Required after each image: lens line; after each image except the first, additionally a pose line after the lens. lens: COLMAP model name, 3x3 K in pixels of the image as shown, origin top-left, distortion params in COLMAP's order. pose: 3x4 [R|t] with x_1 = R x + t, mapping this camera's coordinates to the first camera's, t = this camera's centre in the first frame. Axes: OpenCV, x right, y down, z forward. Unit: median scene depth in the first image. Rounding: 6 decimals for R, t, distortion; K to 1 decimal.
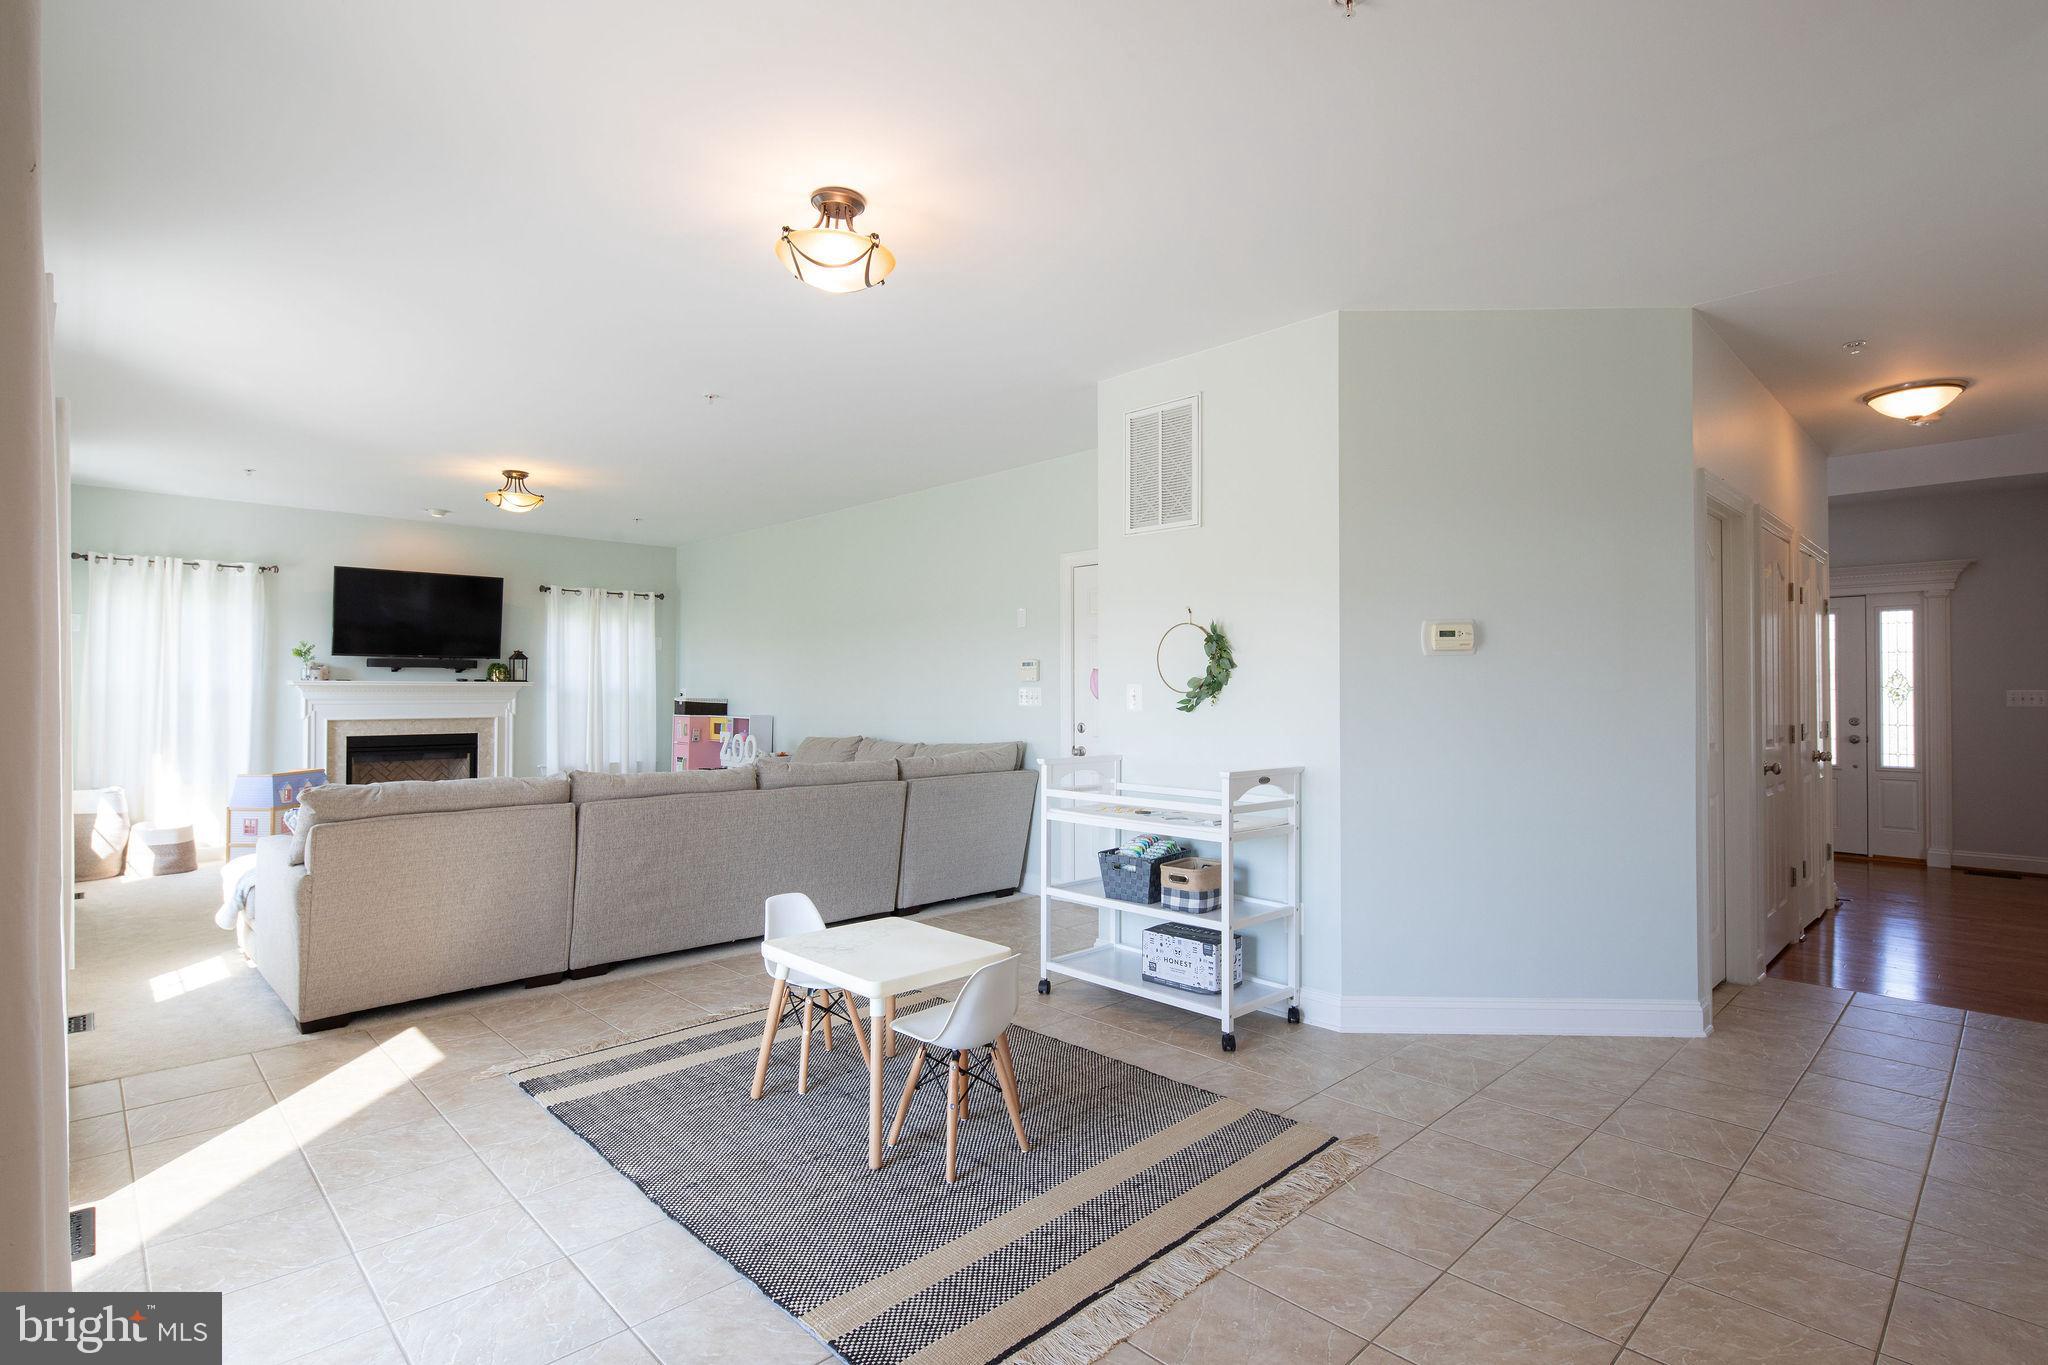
lens RADIAL K [[984.2, 0, 1008.4], [0, 984.2, 675.8], [0, 0, 1]] dist [0.005427, -0.004721]
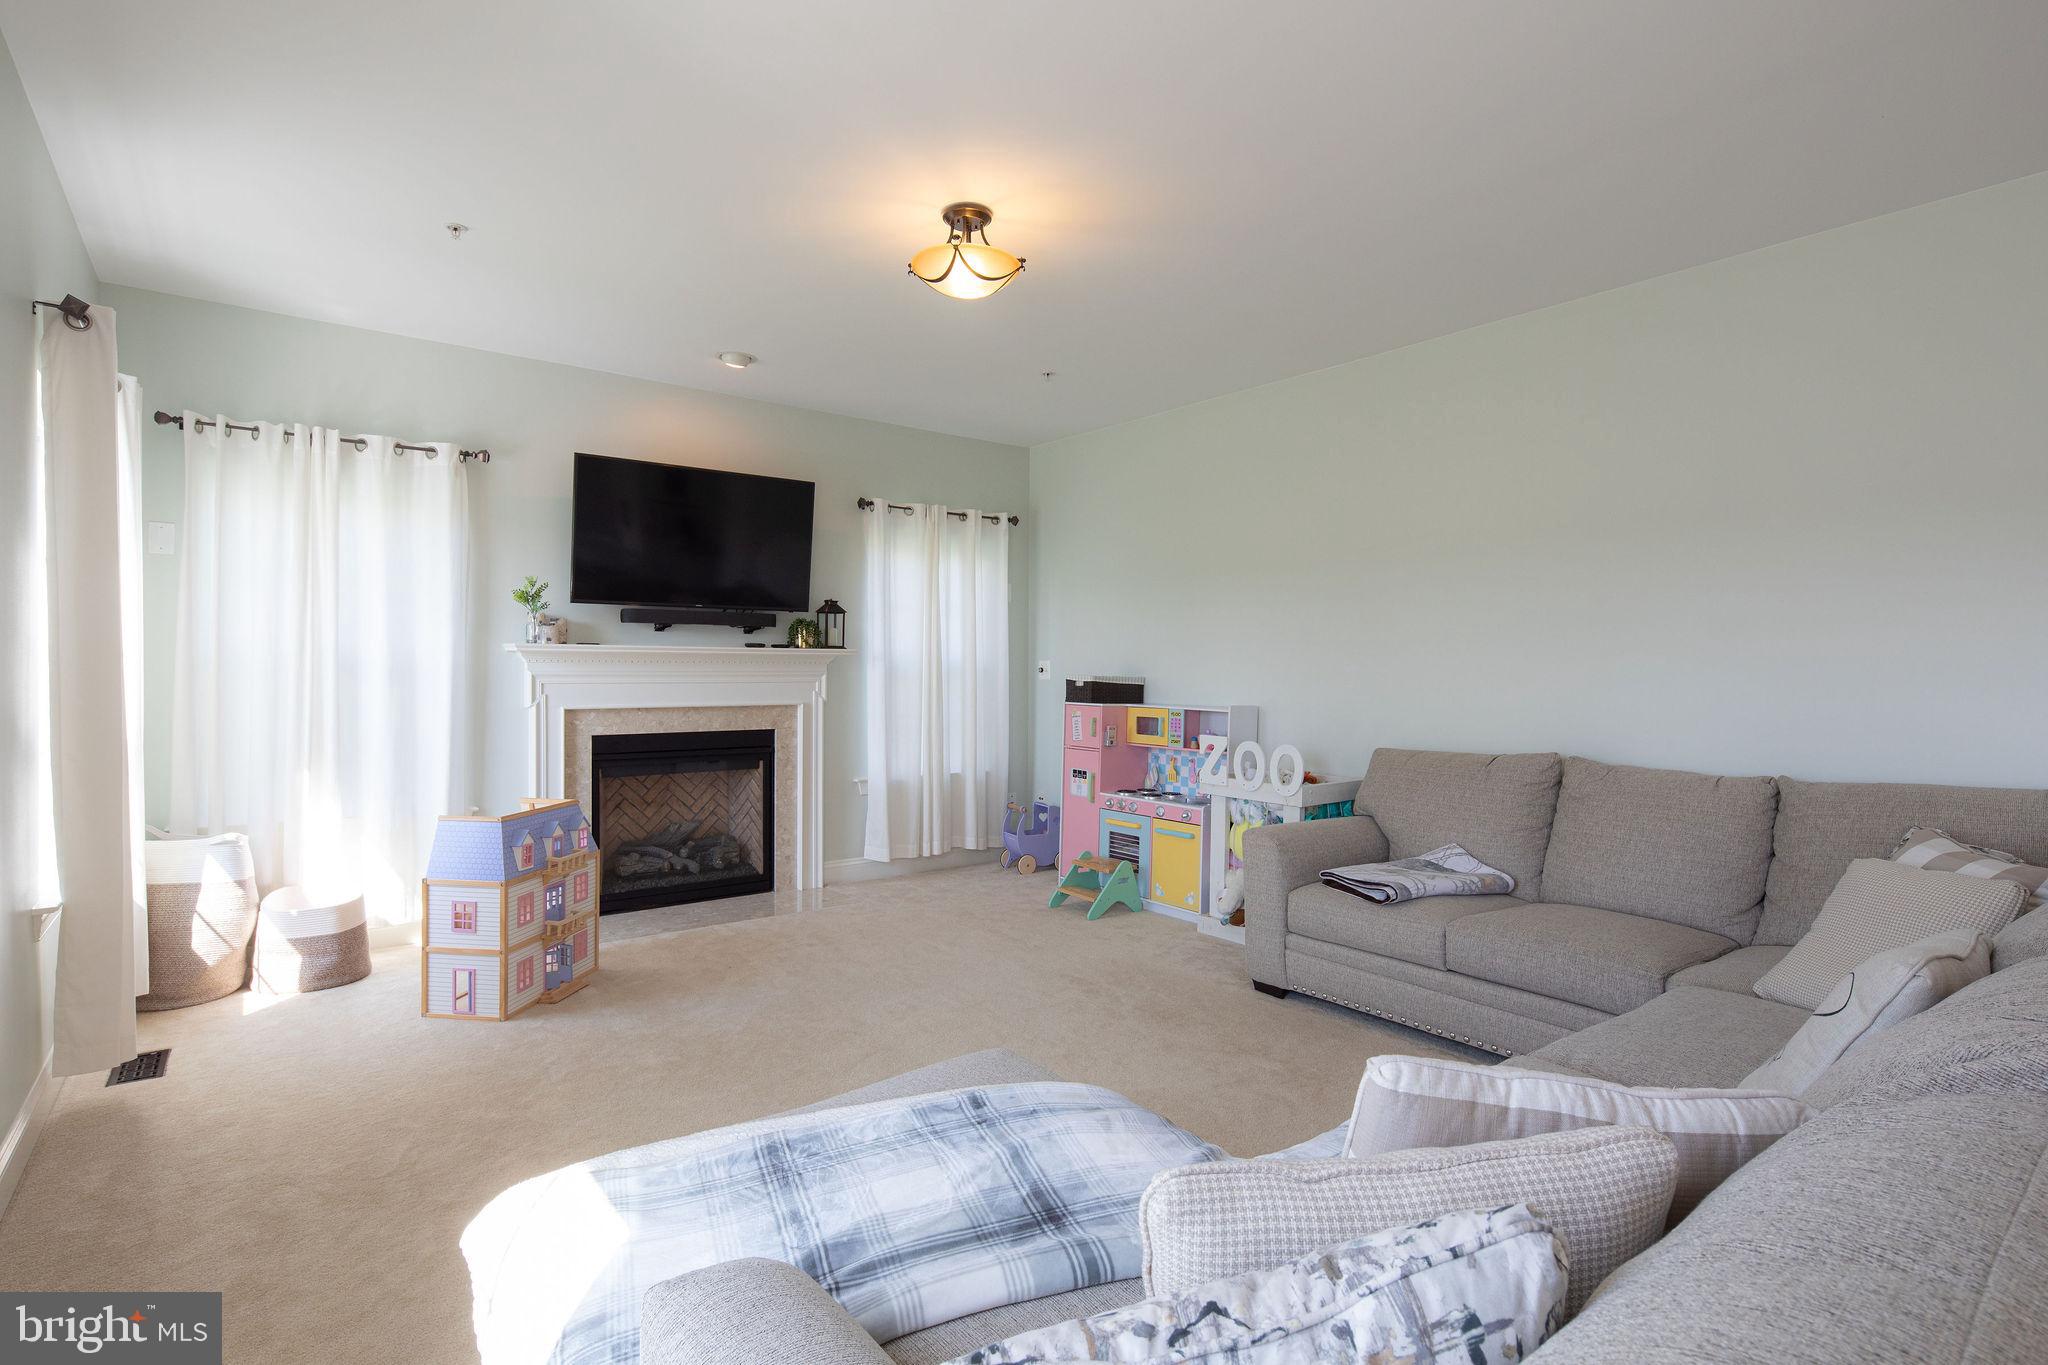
lens RADIAL K [[984.2, 0, 1012.8], [0, 984.2, 677.6], [0, 0, 1]] dist [0.005427, -0.004721]
pose [[0.994544, 0.006567, -0.104107, -0.412826], [-0.003708, 0.999611, 0.027628, 0.008771], [0.104247, -0.027091, 0.994182, 0.497366]]
